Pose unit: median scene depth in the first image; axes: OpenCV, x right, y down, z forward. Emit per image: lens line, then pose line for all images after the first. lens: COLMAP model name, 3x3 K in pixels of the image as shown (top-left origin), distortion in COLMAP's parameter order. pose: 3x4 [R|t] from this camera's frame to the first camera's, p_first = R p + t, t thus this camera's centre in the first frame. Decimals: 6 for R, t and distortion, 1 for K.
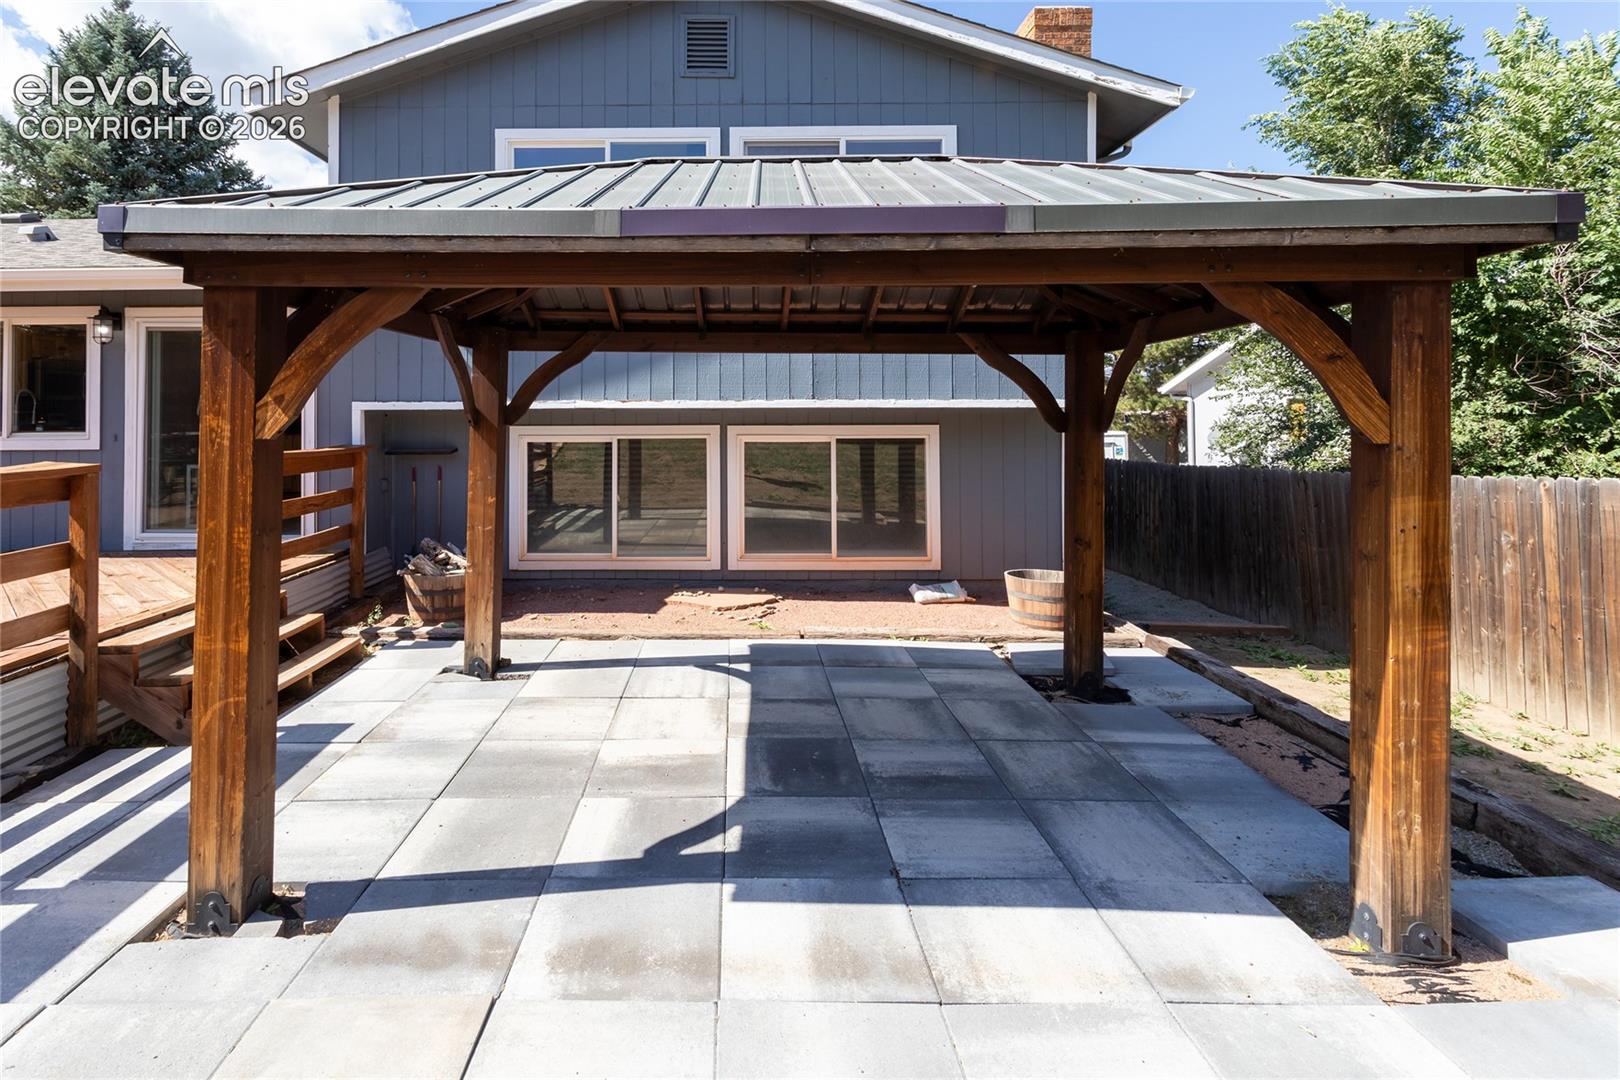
lens RADIAL K [[792.9, 0, 740.1], [0, 792.9, 414.6], [0, 0, 1]] dist [0.001228, 0.000123]
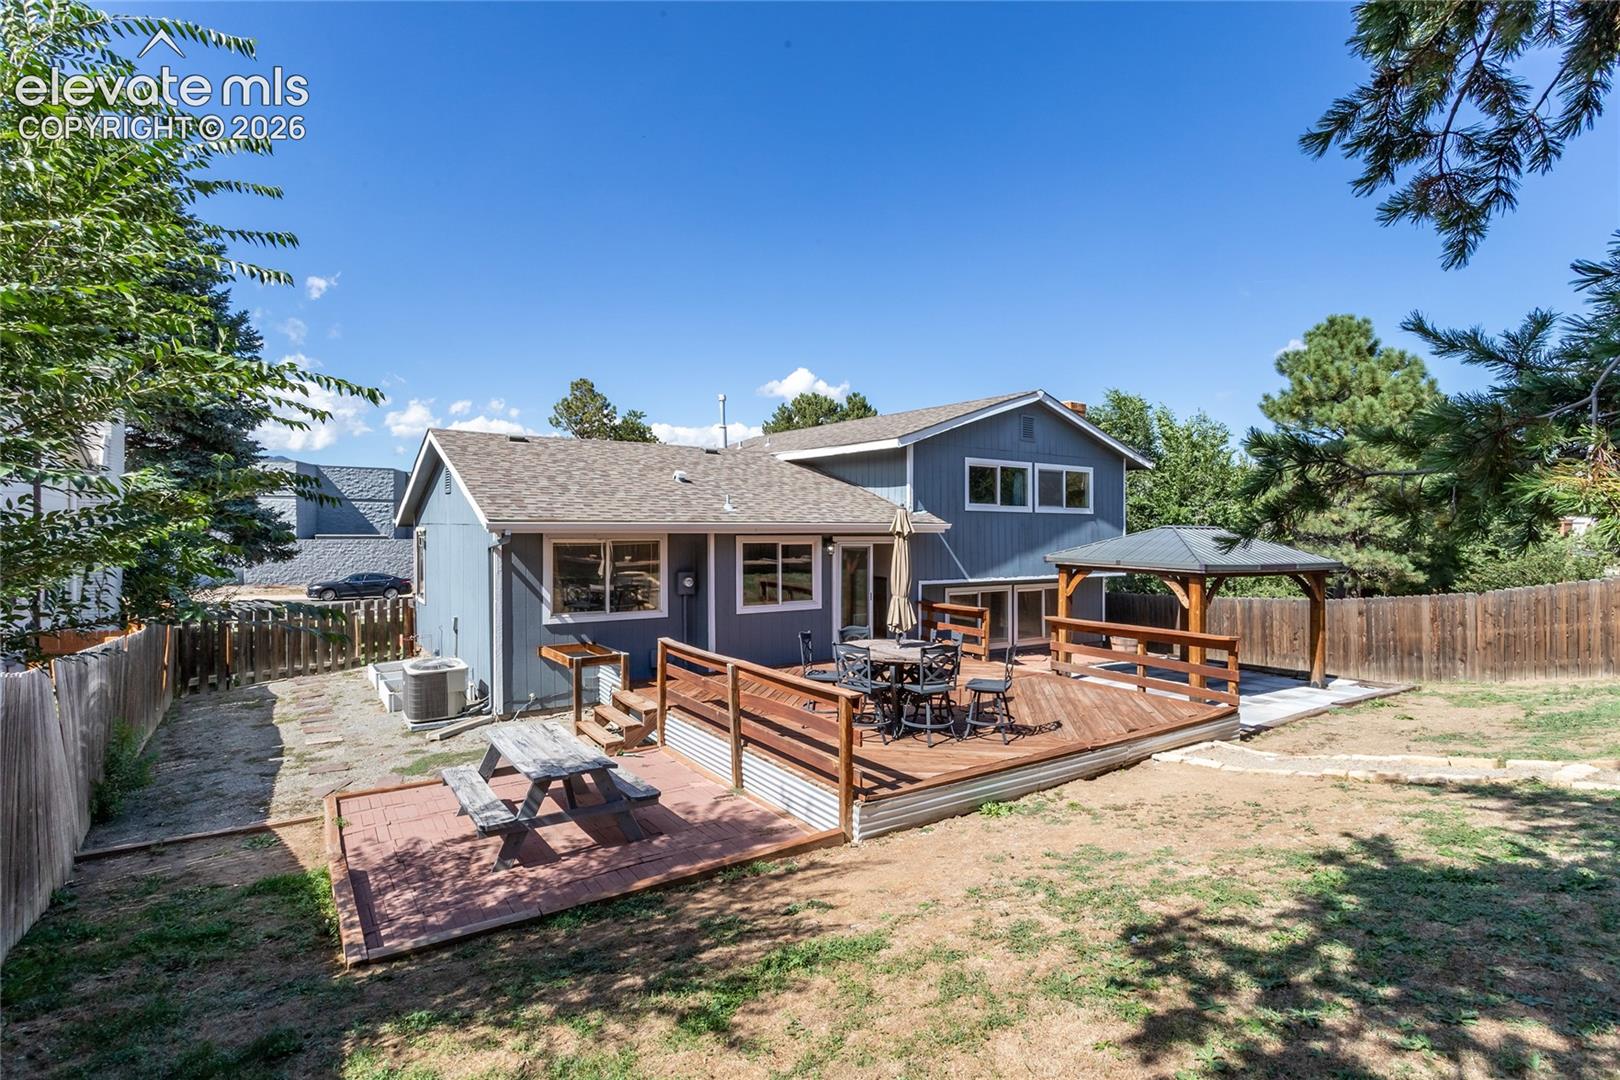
lens RADIAL K [[731.7, 0, 810.0], [0, 731.7, 540.0], [0, 0, 1]] dist [0.000566, 0.000165]
pose [[0.836637, 0.003362, 0.547748, -1.809516], [-0.014353, 0.999772, 0.015788, -0.153101], [-0.547570, -0.021070, 0.836495, -0.494808]]
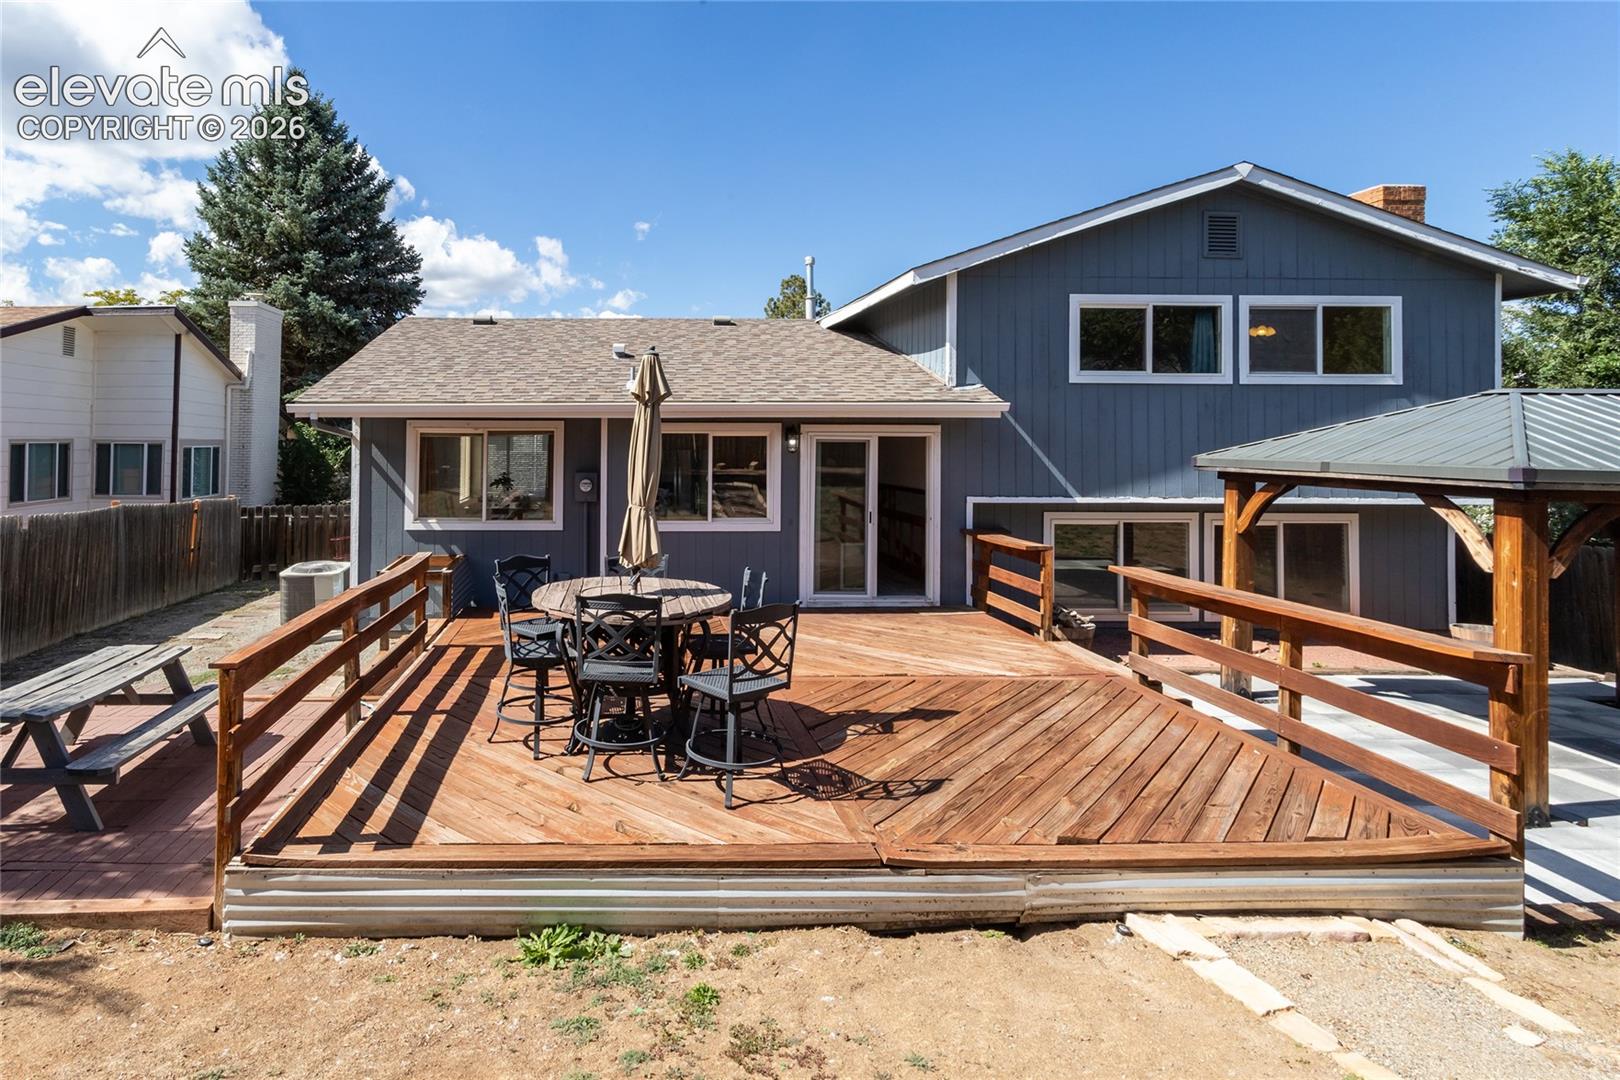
lens RADIAL K [[808.4, 0, 639.0], [0, 808.4, 435.6], [0, 0, 1]] dist [-0.000268, 0.000254]
pose [[0.999556, 0.008848, 0.028452, -1.077374], [-0.008765, 0.999957, -0.003050, -0.110058], [-0.028477, 0.002799, 0.999591, -0.350238]]
